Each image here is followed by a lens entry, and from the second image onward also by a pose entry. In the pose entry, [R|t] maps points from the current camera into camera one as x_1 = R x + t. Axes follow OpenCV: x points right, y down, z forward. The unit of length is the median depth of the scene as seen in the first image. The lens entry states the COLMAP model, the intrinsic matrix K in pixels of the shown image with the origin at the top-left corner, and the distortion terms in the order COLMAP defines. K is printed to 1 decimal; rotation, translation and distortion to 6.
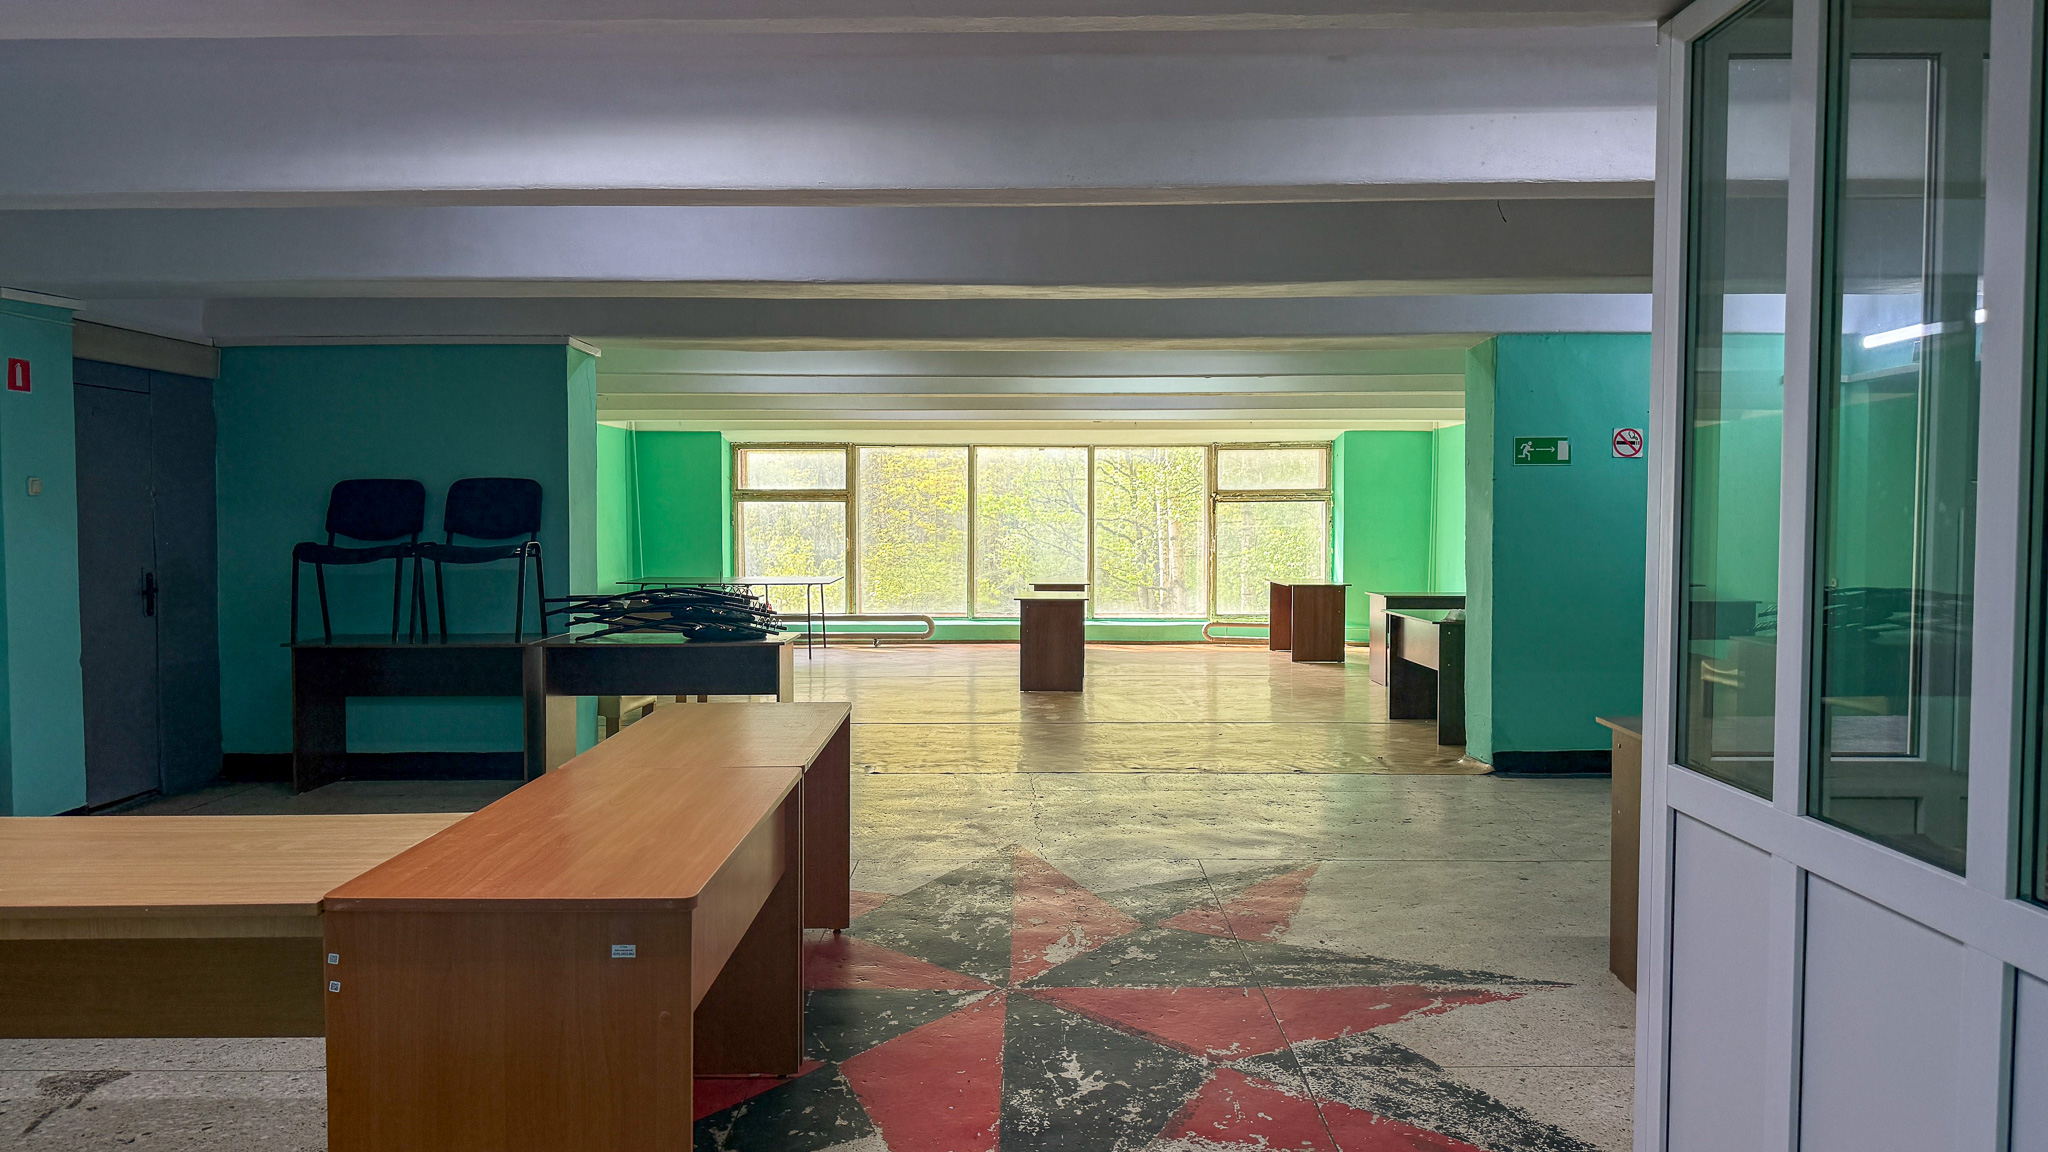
lens RADIAL K [[1463.2, 0, 1026.9], [0, 1463.2, 578.7], [0, 0, 1]] dist [0.049588, -0.067348]
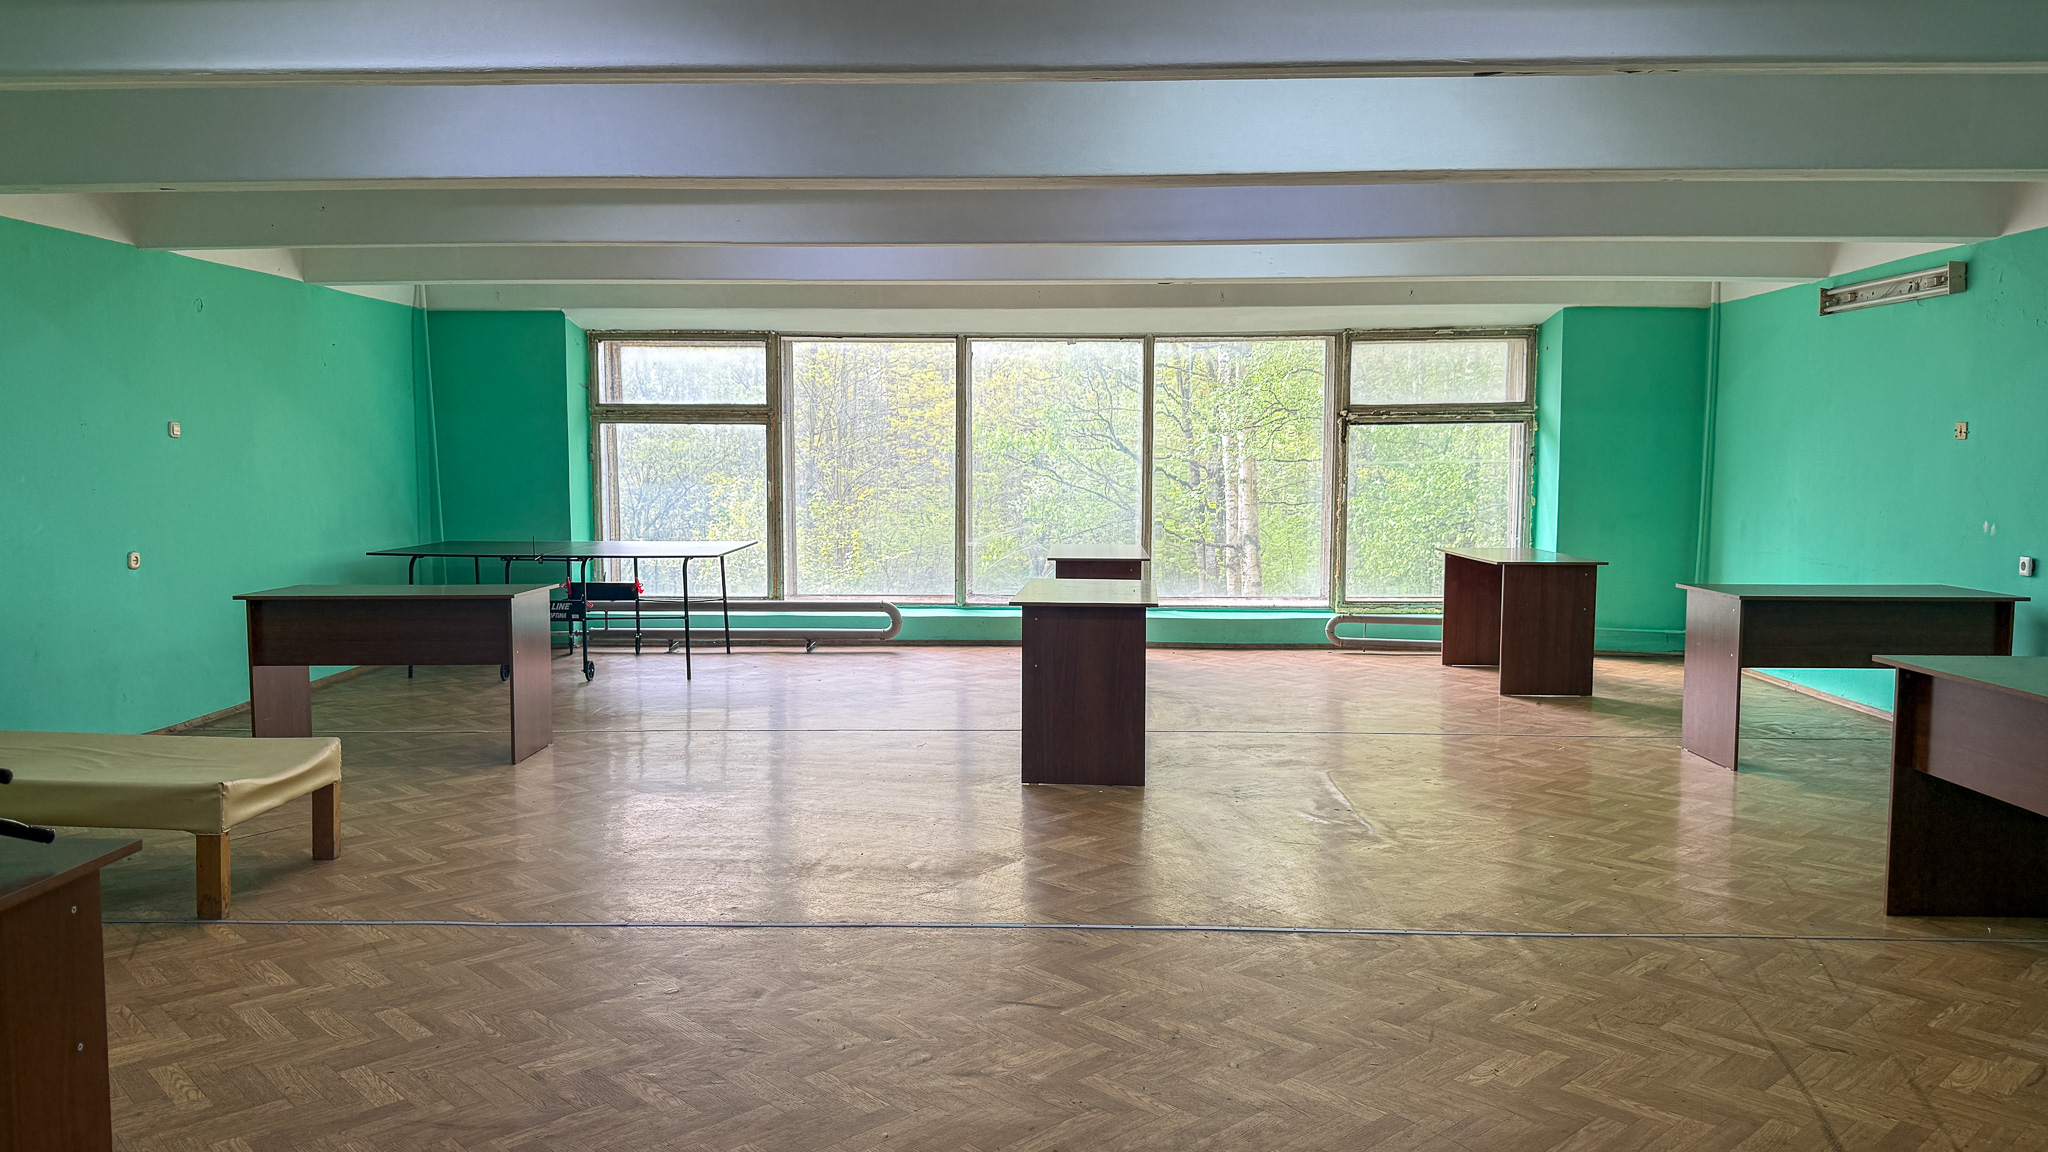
lens RADIAL K [[1470.8, 0, 1010.4], [0, 1470.8, 569.1], [0, 0, 1]] dist [0.066835, 0.000091]
pose [[0.999216, 0.004527, -0.039329, 0.009209], [-0.003321, 0.999524, 0.030684, -0.008982], [0.039449, -0.030530, 0.998755, 0.356727]]
